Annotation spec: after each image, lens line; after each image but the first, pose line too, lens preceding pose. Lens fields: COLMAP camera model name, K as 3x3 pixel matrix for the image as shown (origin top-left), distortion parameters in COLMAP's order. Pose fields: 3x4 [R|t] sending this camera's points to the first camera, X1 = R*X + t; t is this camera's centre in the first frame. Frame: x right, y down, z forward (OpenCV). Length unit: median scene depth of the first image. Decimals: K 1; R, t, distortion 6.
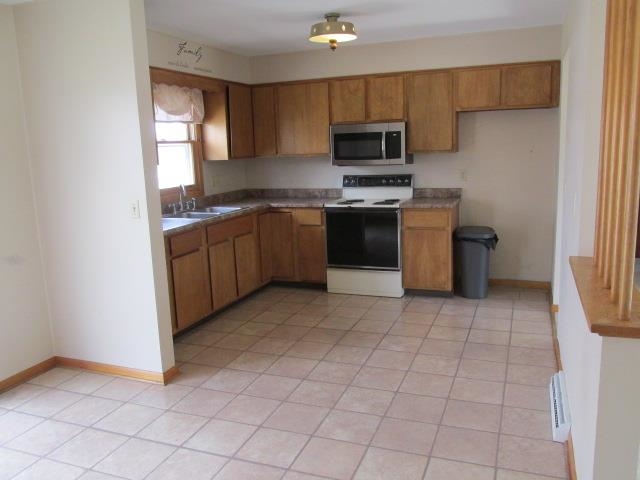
lens RADIAL K [[529.5, 0, 319.6], [0, 529.5, 240.2], [0, 0, 1]] dist [-0.037266, 0.007830]
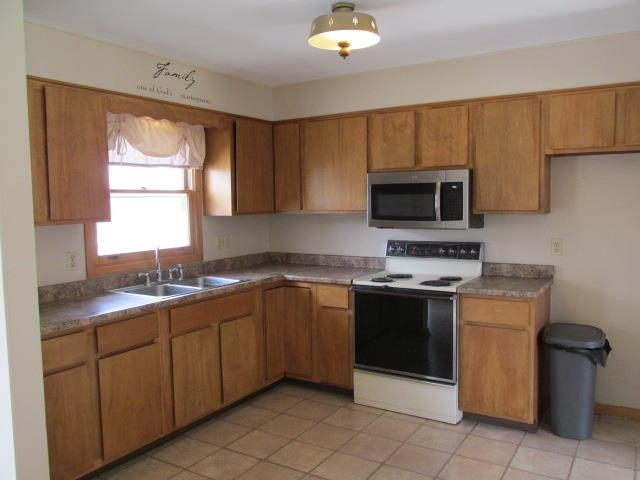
lens RADIAL K [[529.5, 0, 319.4], [0, 529.5, 241.0], [0, 0, 1]] dist [-0.037266, 0.007830]
pose [[0.983061, 0.034280, -0.180045, 0.094827], [-0.051489, 0.994446, -0.091795, -0.054115], [0.175898, 0.099510, 0.979366, 0.286097]]
